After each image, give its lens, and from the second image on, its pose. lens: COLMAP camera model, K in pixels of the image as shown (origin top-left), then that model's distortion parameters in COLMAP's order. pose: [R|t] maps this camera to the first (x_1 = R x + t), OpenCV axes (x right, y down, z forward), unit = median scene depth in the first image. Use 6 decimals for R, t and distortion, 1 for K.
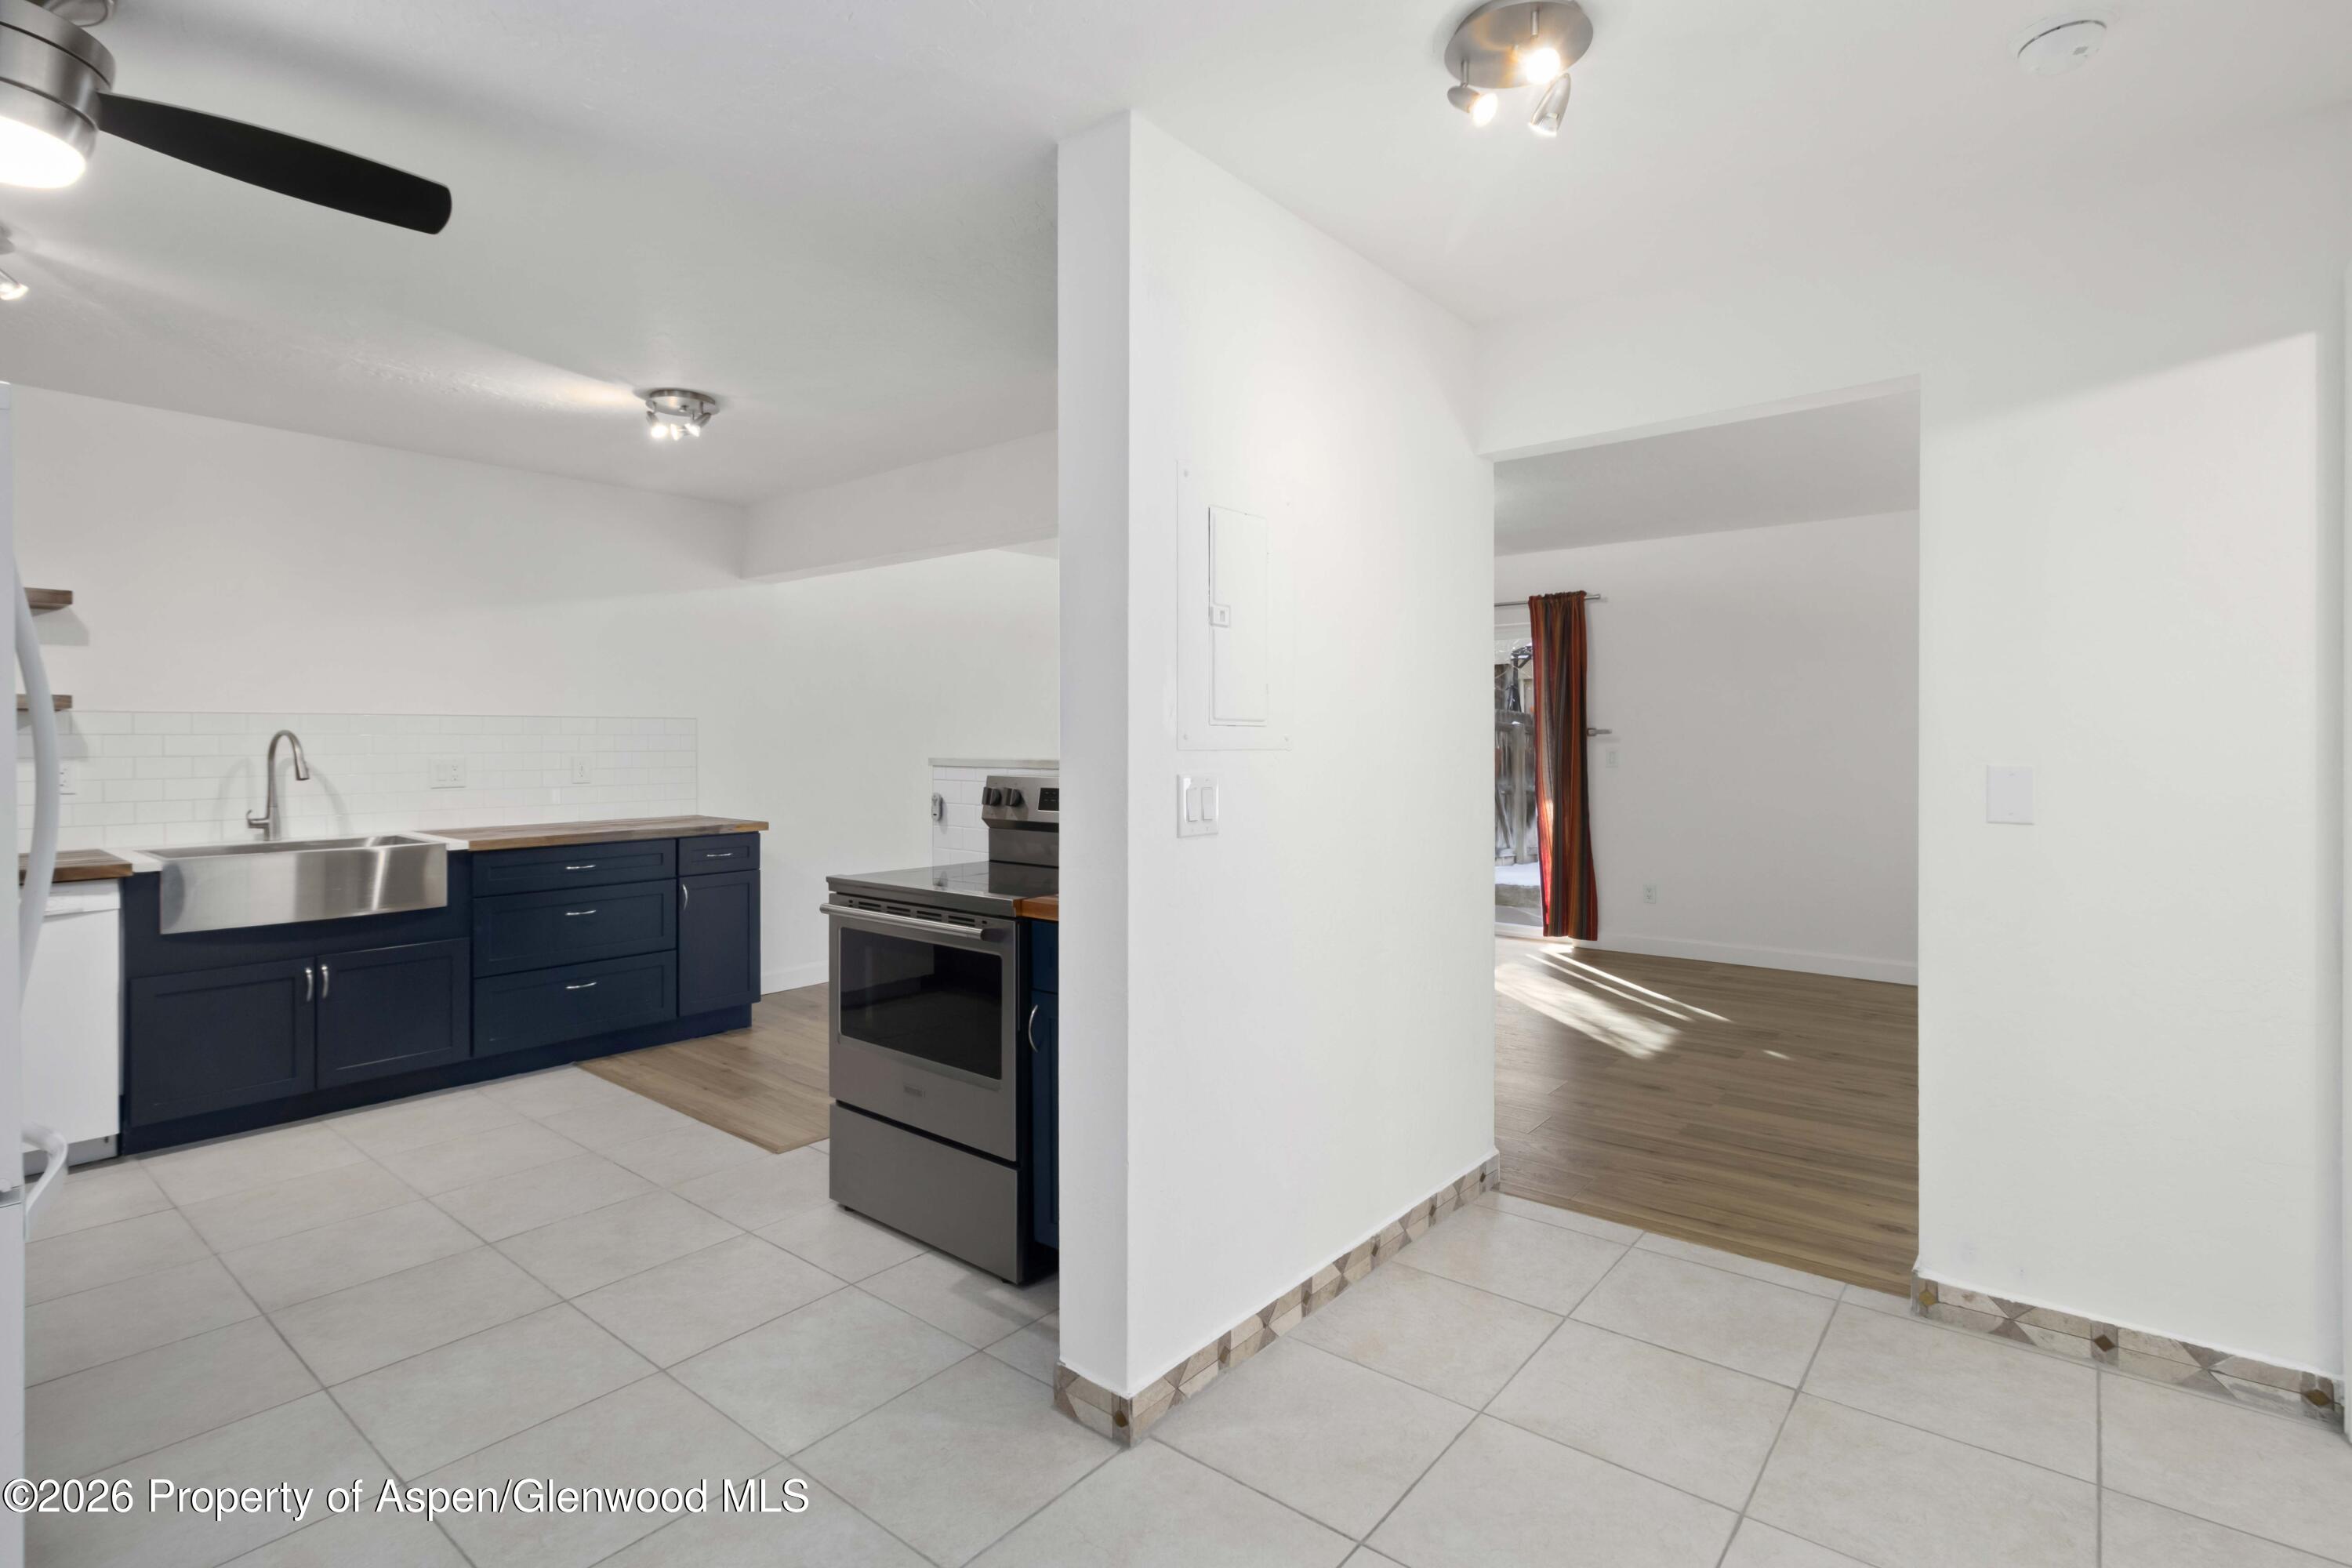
lens RADIAL K [[1138.4, 0, 1156.9], [0, 1138.4, 732.8], [0, 0, 1]] dist [0.012525, 0.000366]
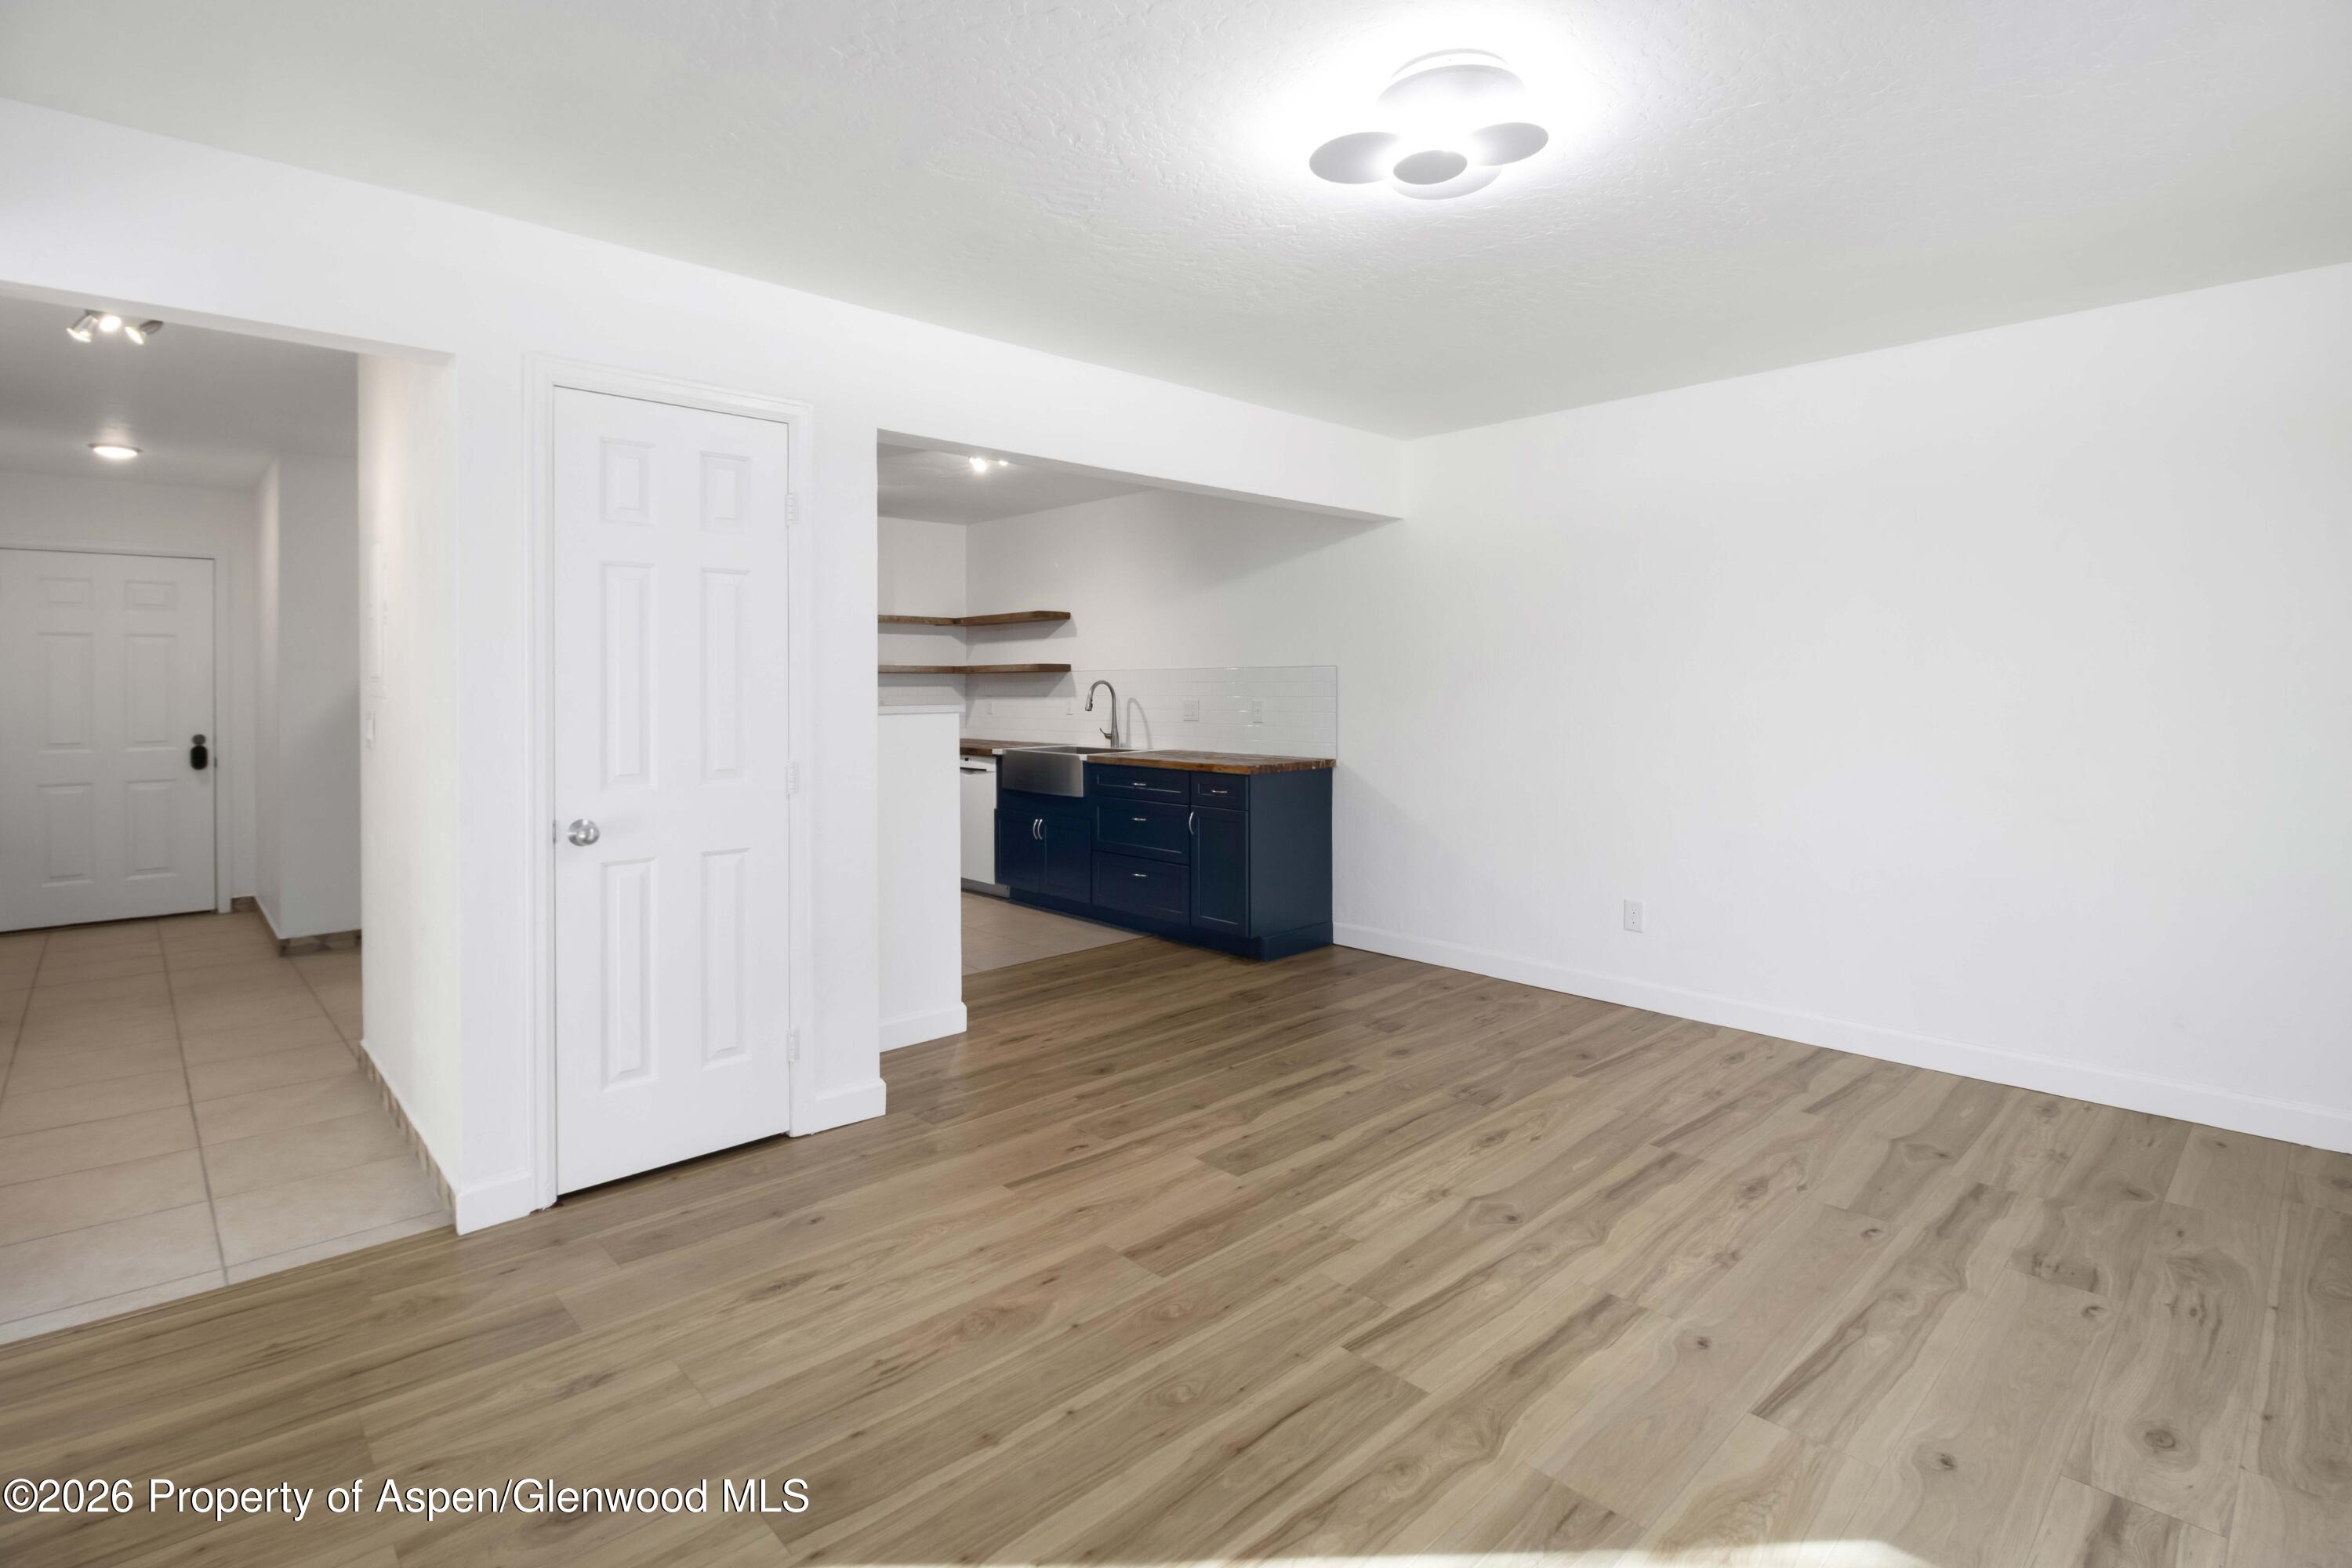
lens RADIAL K [[1121.7, 0, 1180.6], [0, 1121.7, 716.2], [0, 0, 1]] dist [-0.026020, -0.000308]
pose [[-0.119489, 0.025699, -0.992503, 0.838969], [0.005316, 0.999667, 0.025244, 0.008817], [0.992821, -0.002260, -0.119585, 1.336283]]
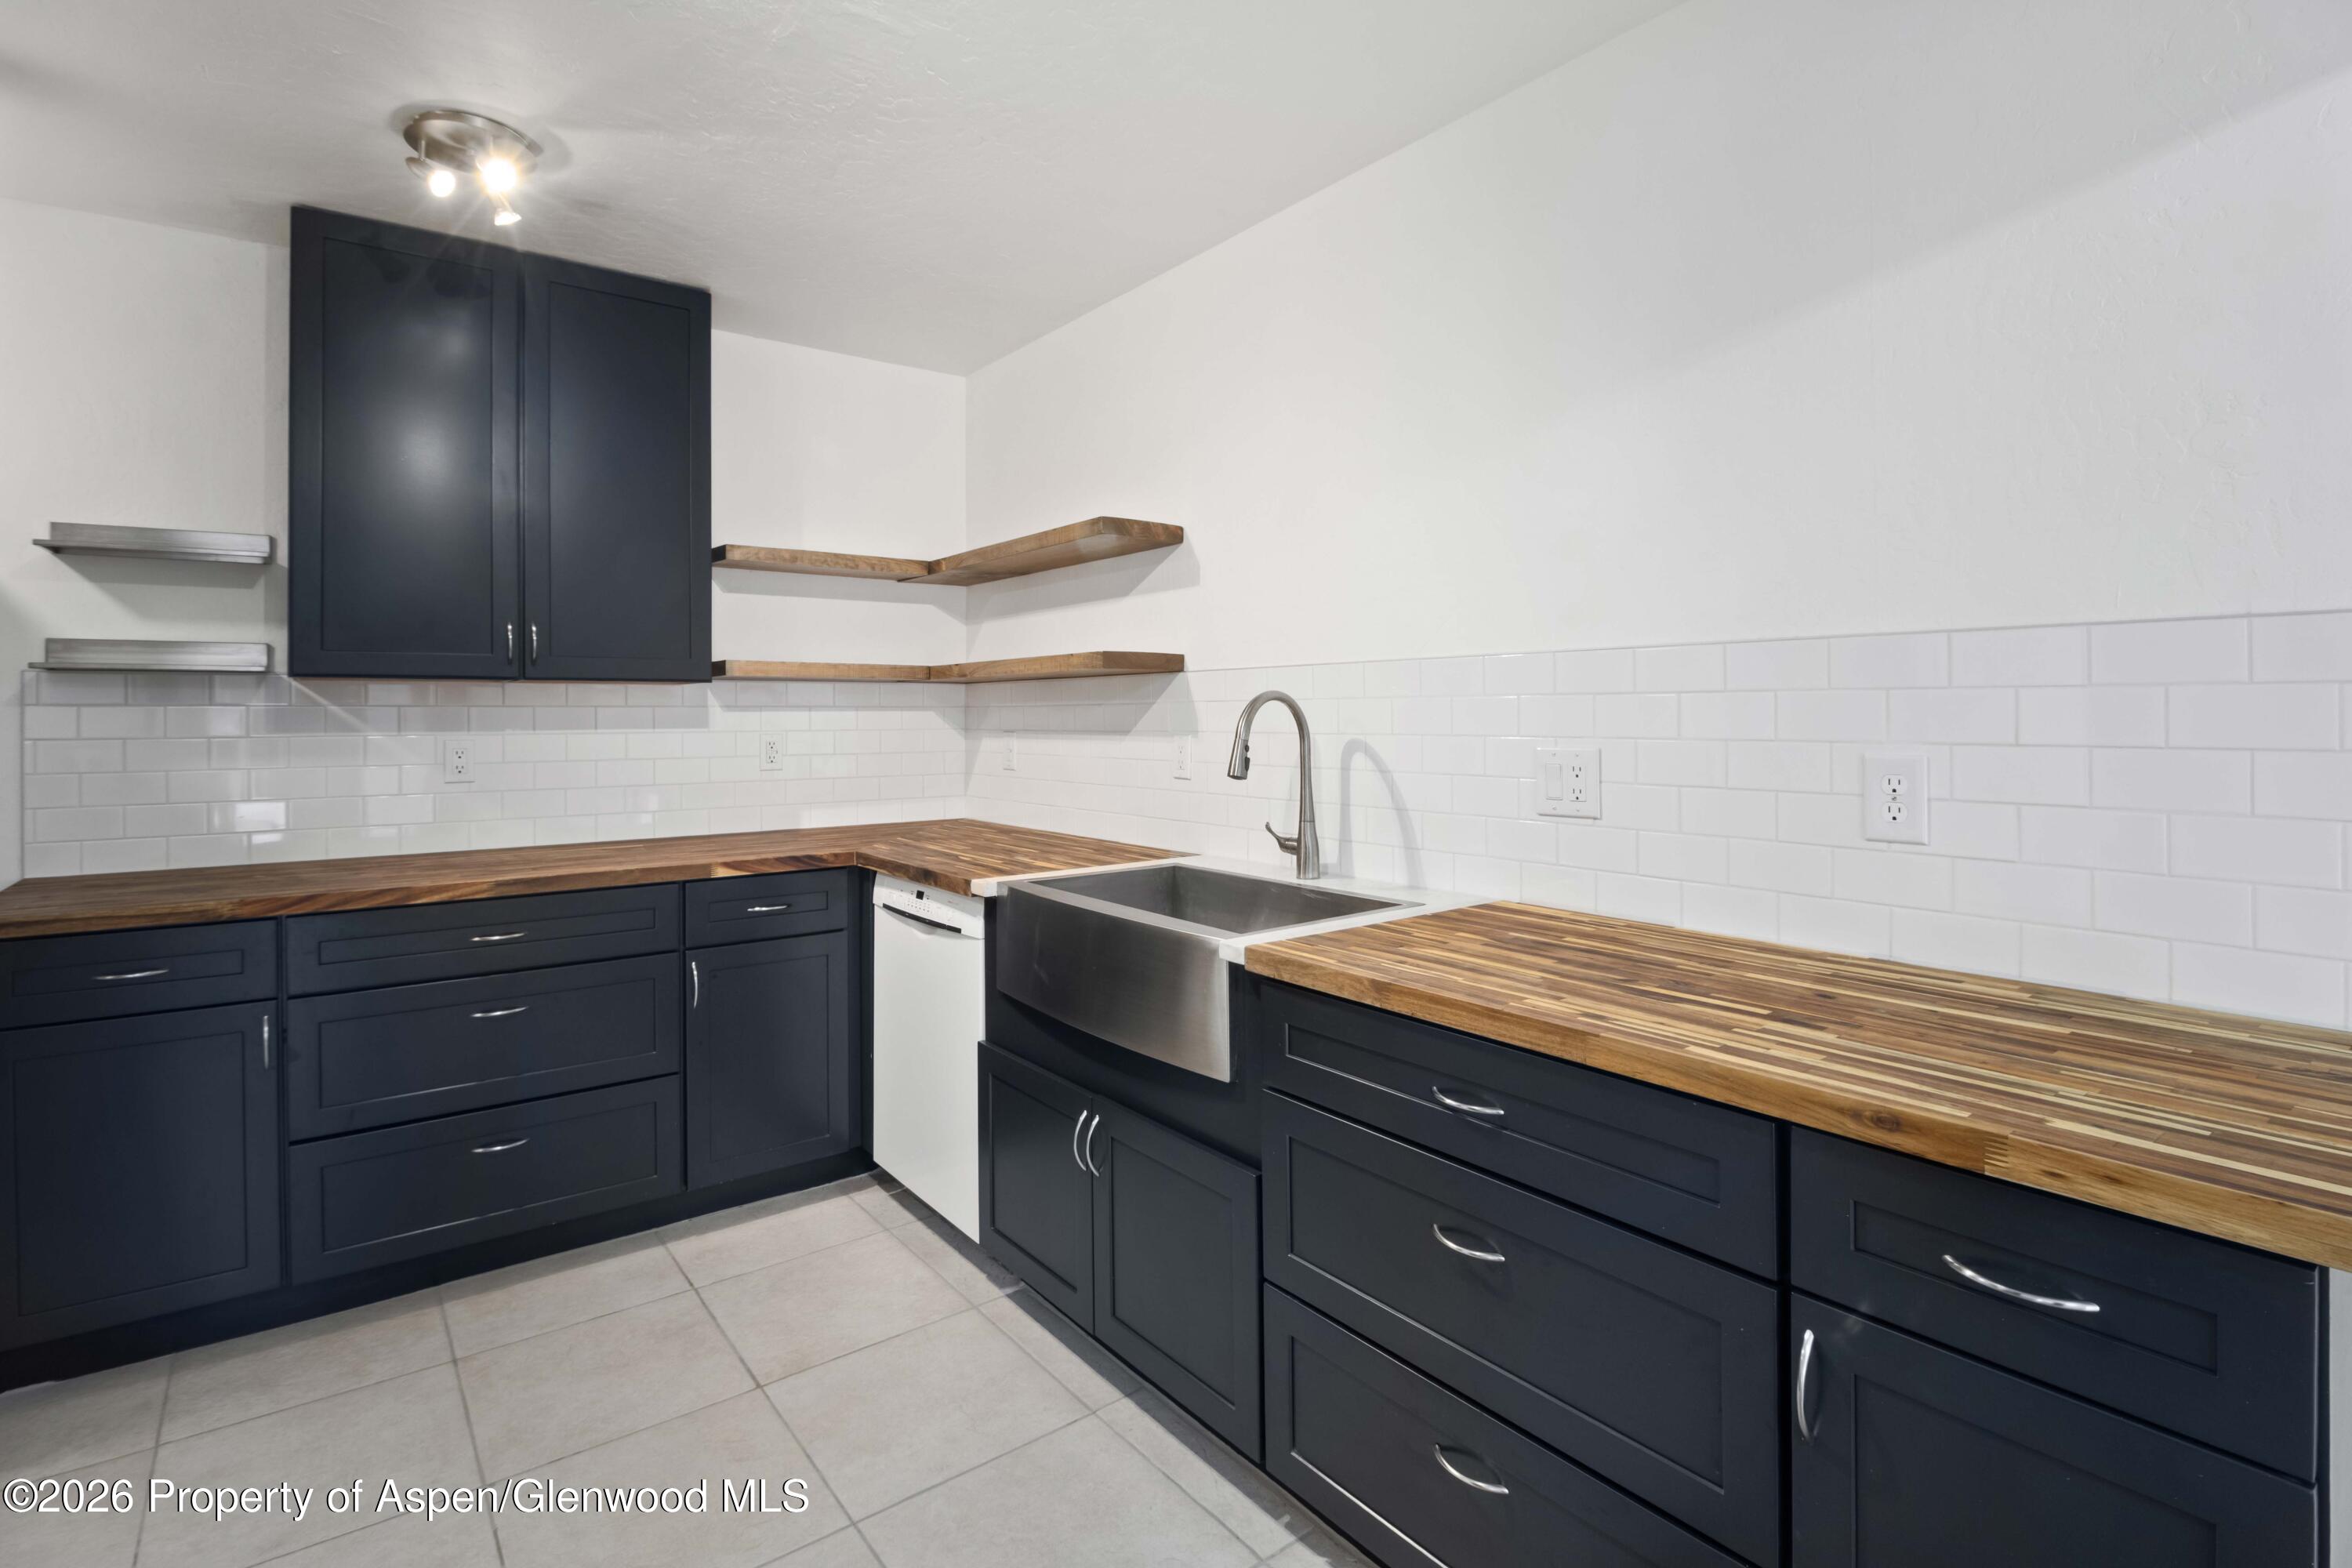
lens RADIAL K [[1118.8, 0, 1171.4], [0, 1118.8, 722.7], [0, 0, 1]] dist [0.000795, -0.000278]
pose [[-0.217815, 0.008347, -0.975954, -0.201055], [0.006977, 0.999951, 0.006996, 0.009647], [0.975965, -0.005285, -0.217862, 1.100244]]
